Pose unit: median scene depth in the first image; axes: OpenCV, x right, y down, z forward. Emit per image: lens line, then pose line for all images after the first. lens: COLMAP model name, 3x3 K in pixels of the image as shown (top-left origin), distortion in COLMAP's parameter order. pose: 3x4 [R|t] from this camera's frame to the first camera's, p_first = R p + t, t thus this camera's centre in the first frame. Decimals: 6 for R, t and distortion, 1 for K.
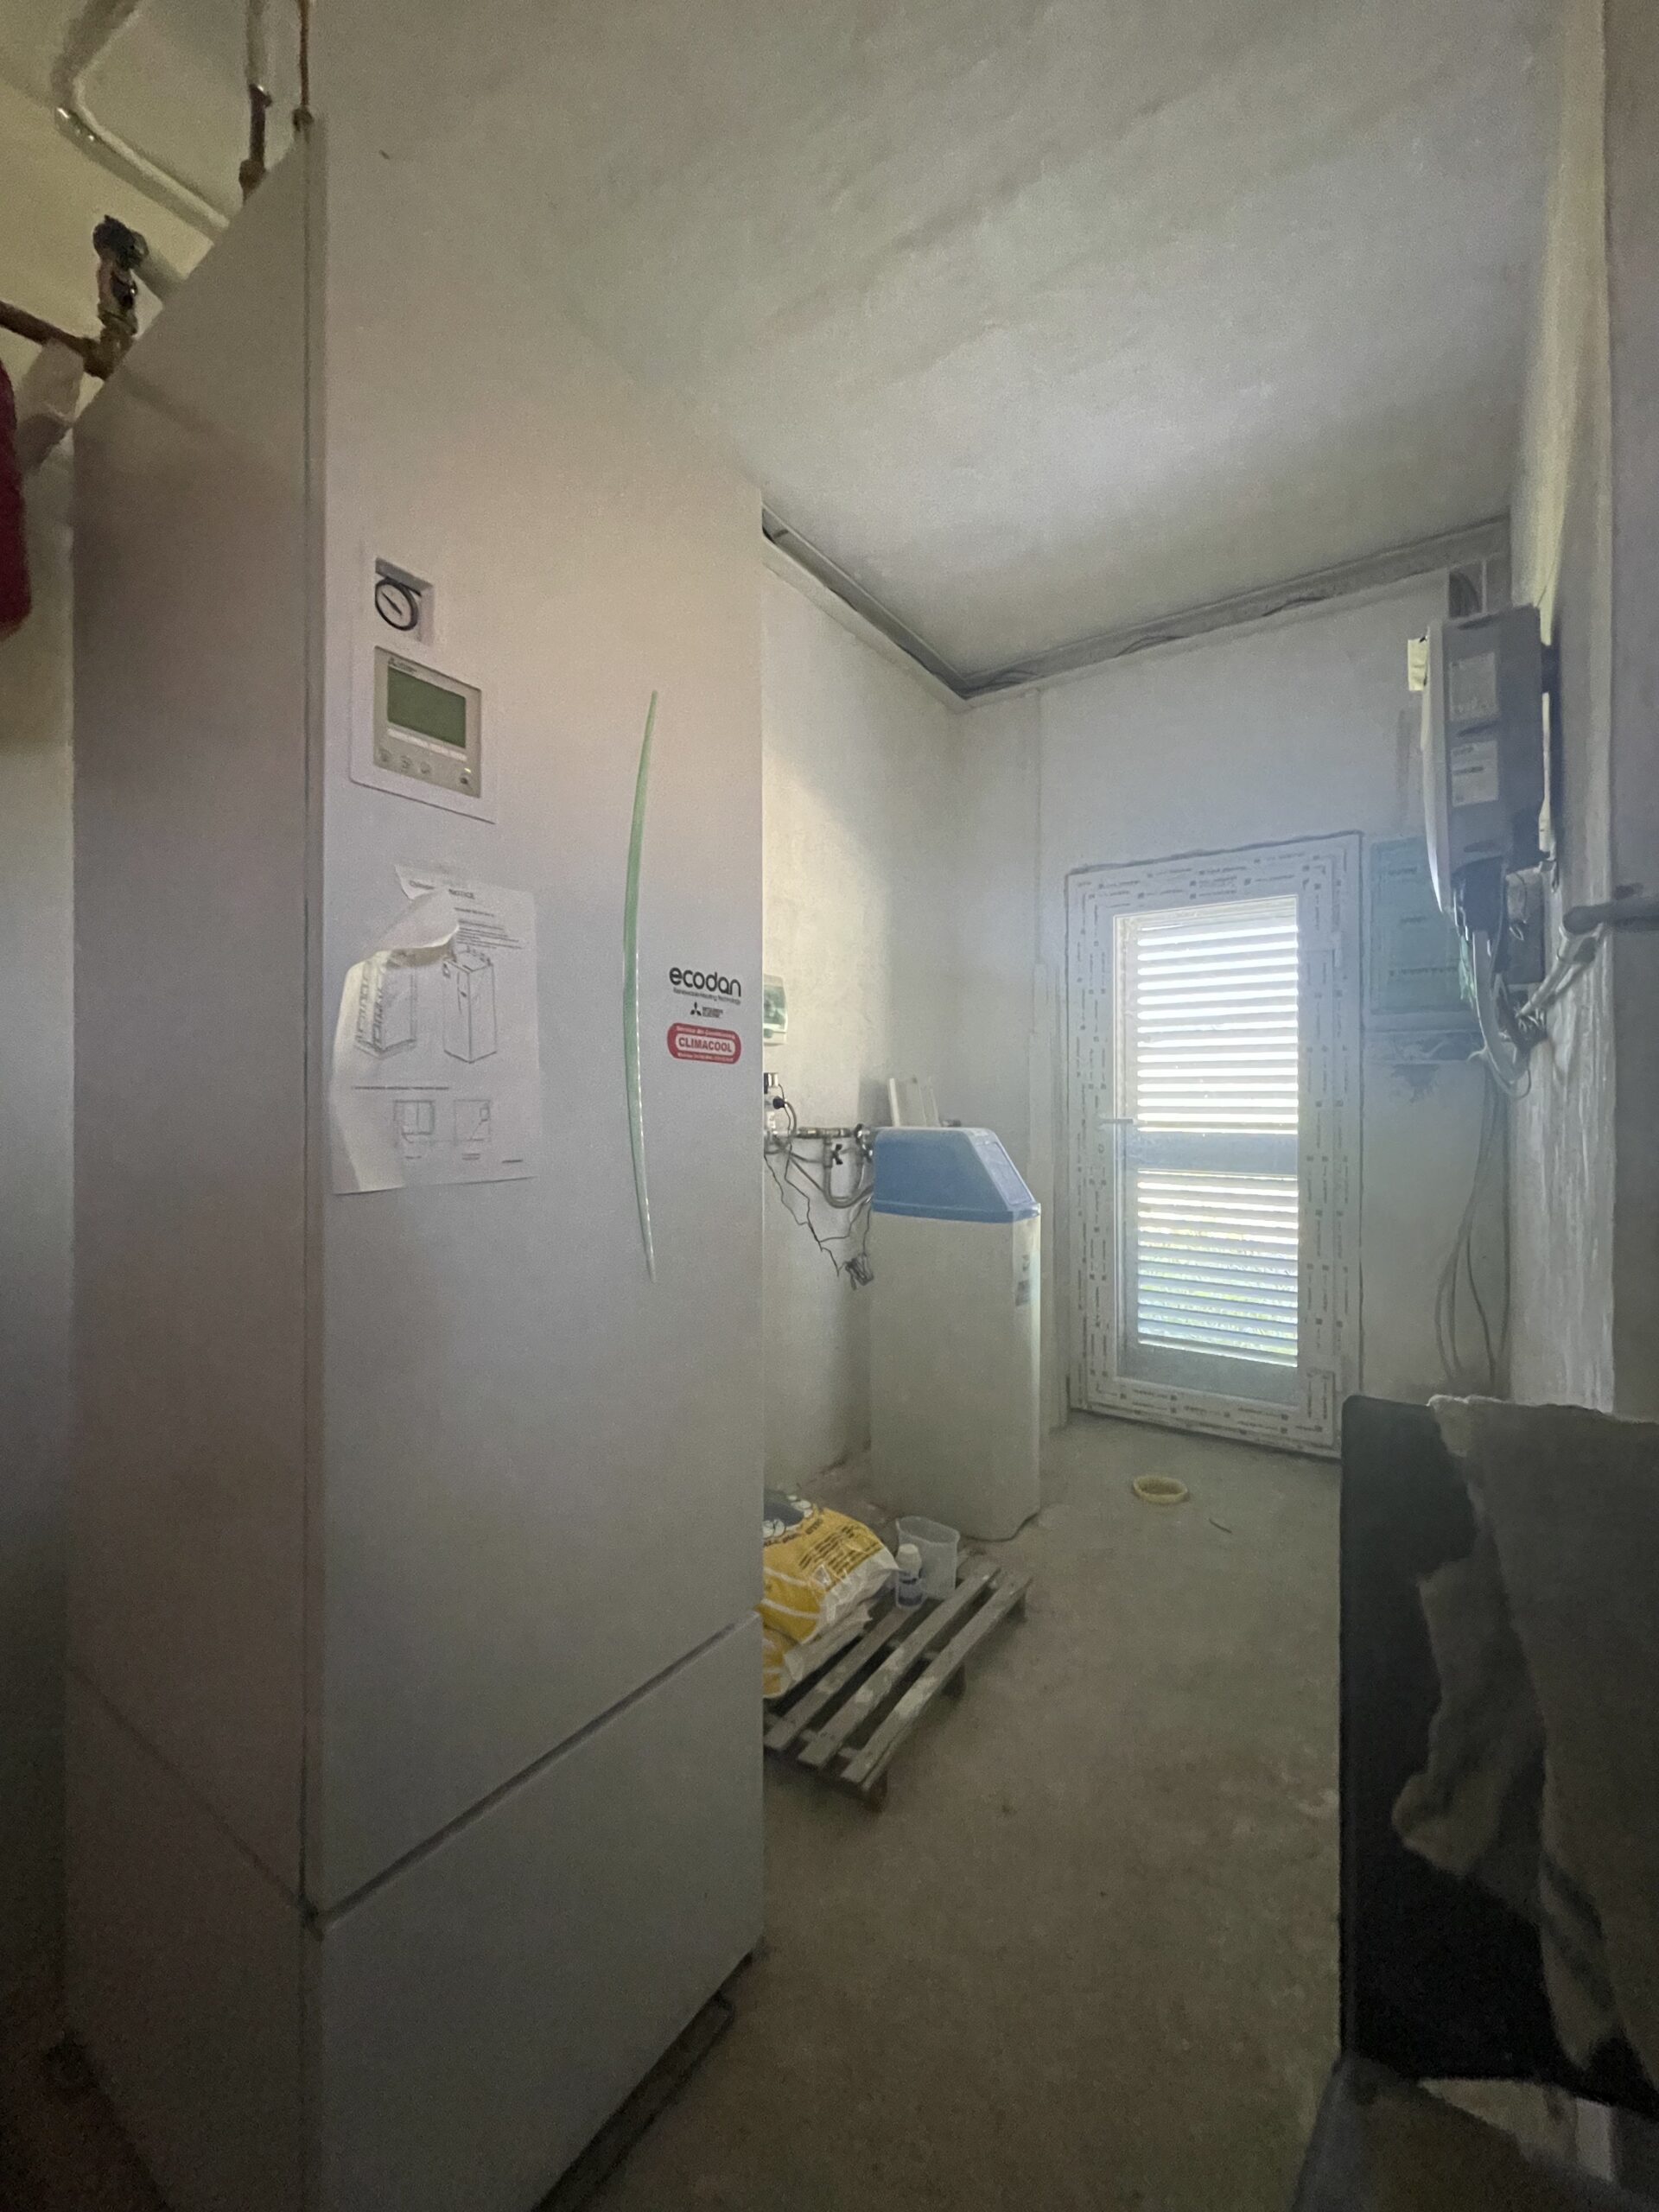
lens RADIAL K [[895.1, 0, 826.4], [0, 895.1, 1103.2], [0, 0, 1]] dist [-0.000467, -0.000535]
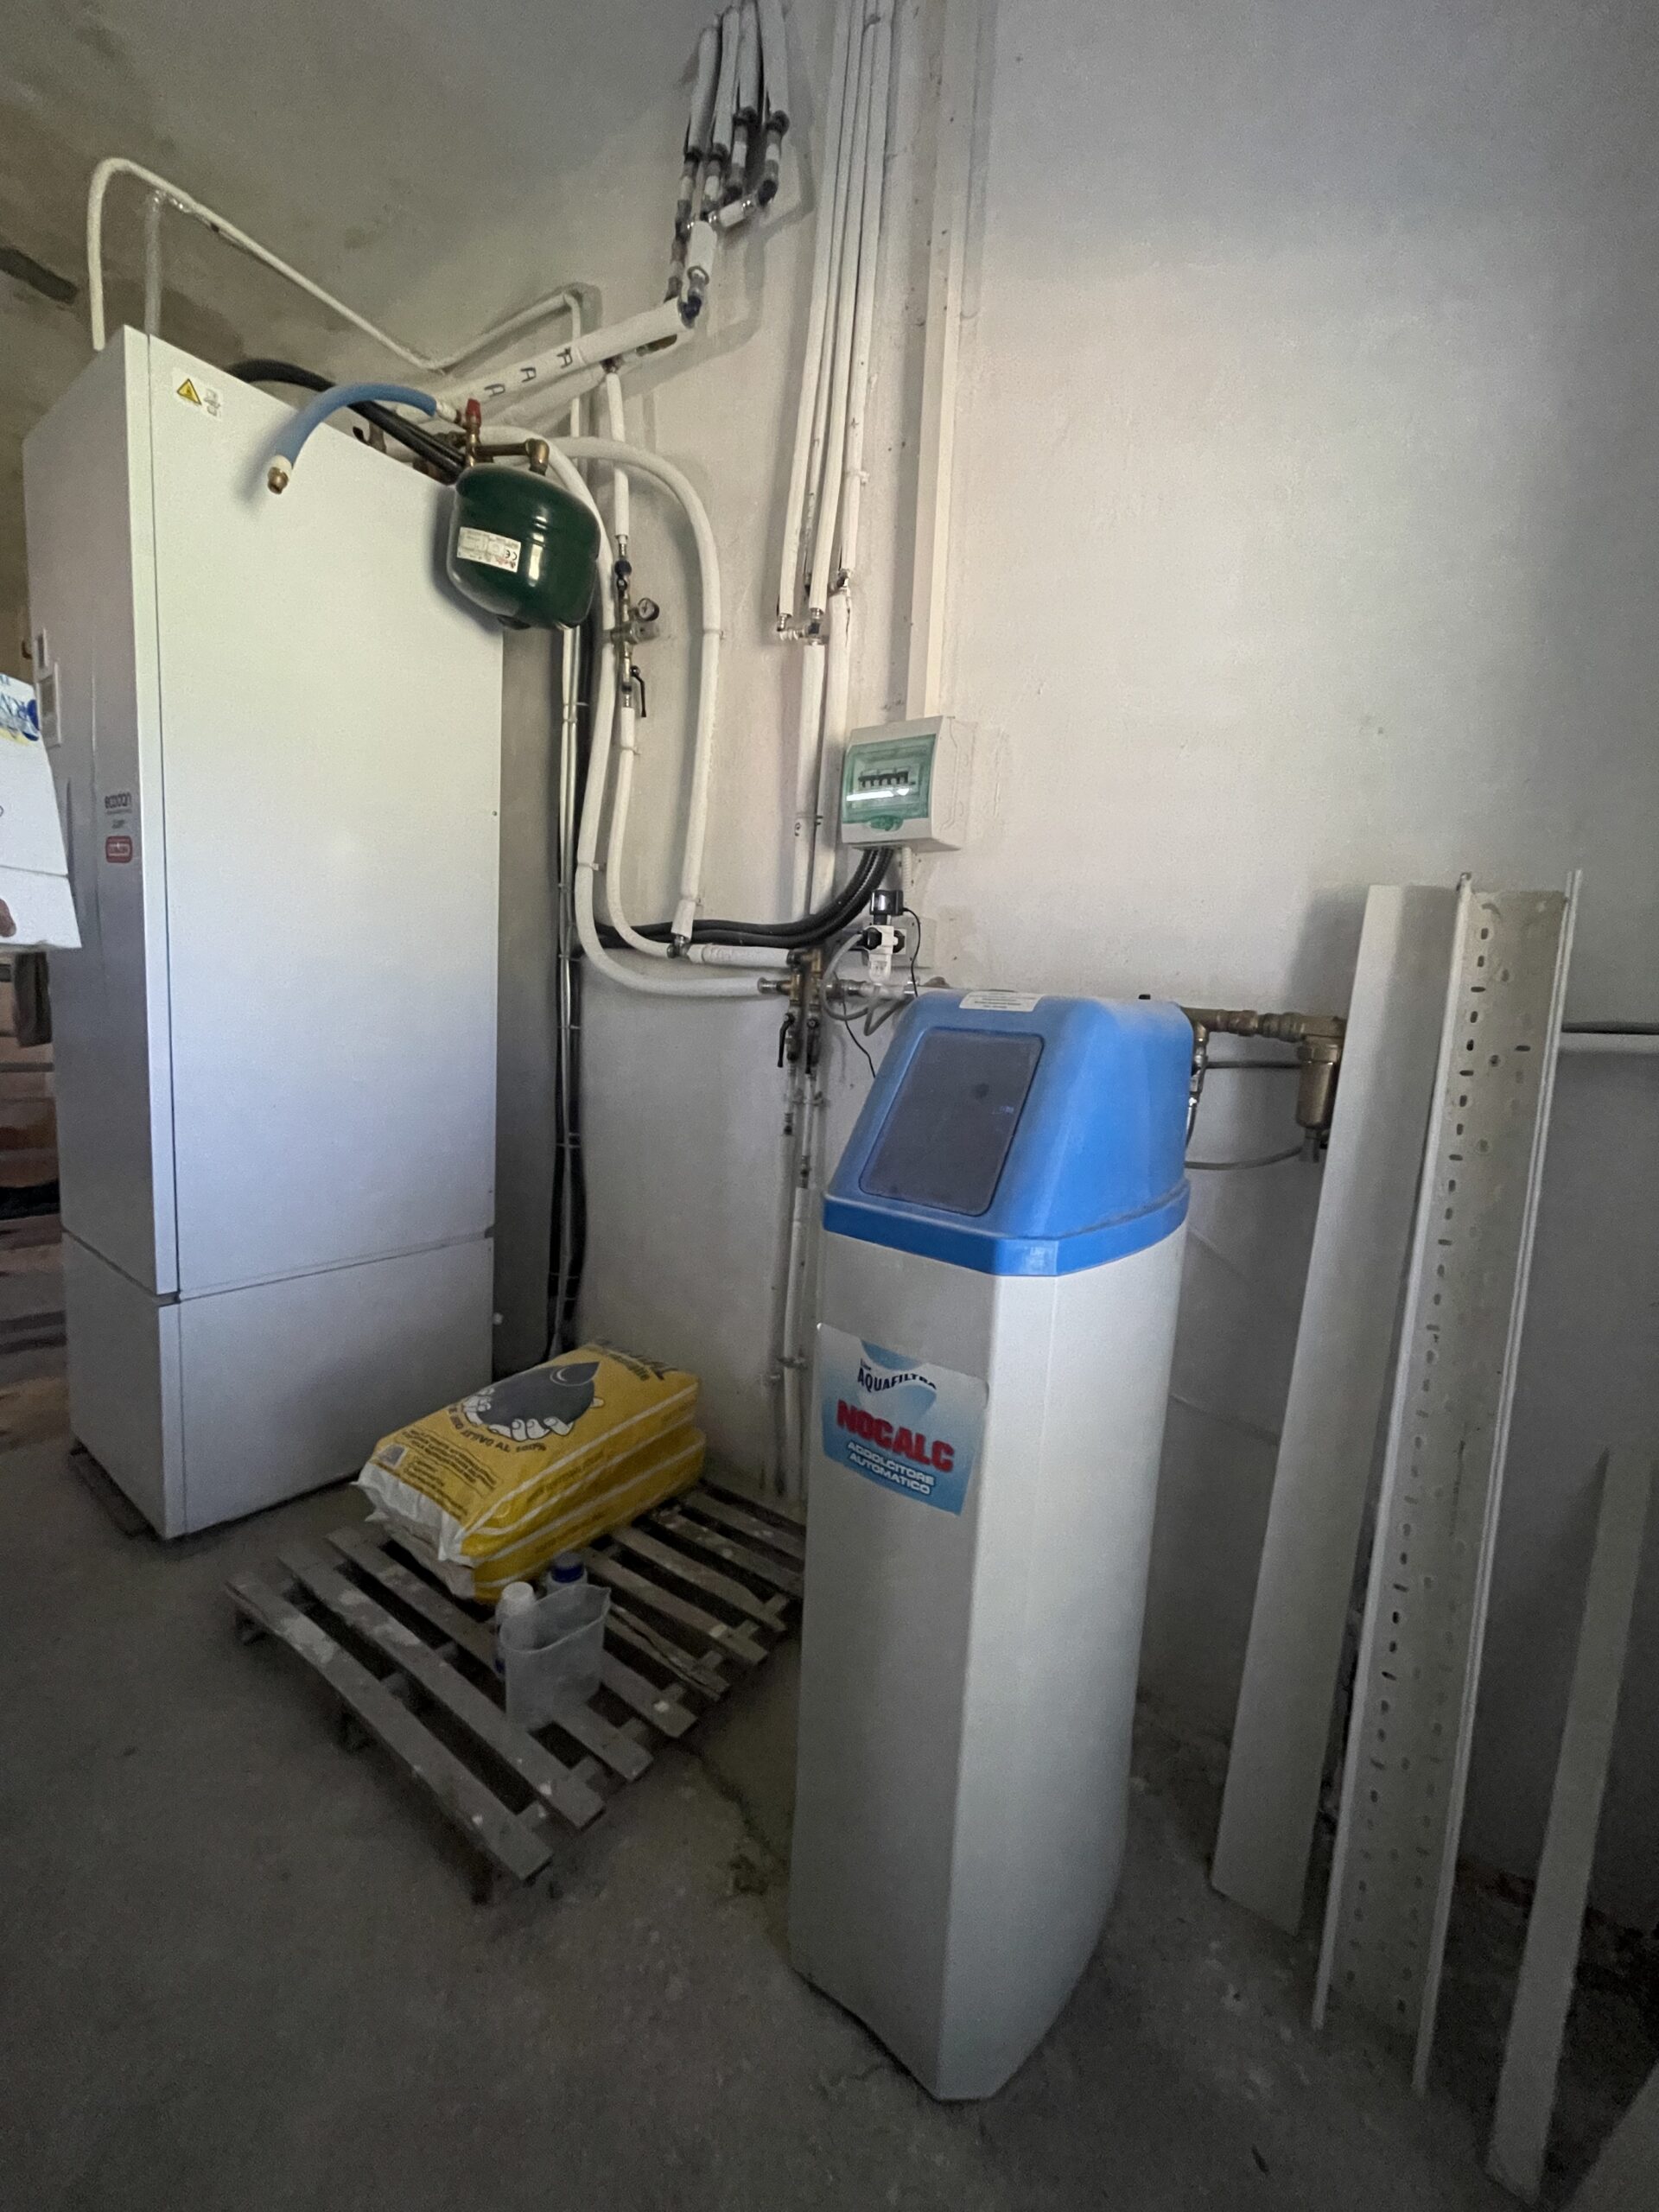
lens RADIAL K [[895.1, 0, 833.1], [0, 895.1, 1102.5], [0, 0, 1]] dist [-0.000467, -0.000535]
pose [[-0.045989, 0.116495, -0.992126, 0.551419], [-0.050146, 0.991655, 0.118765, 0.039651], [0.997682, 0.055213, -0.039764, 0.984801]]
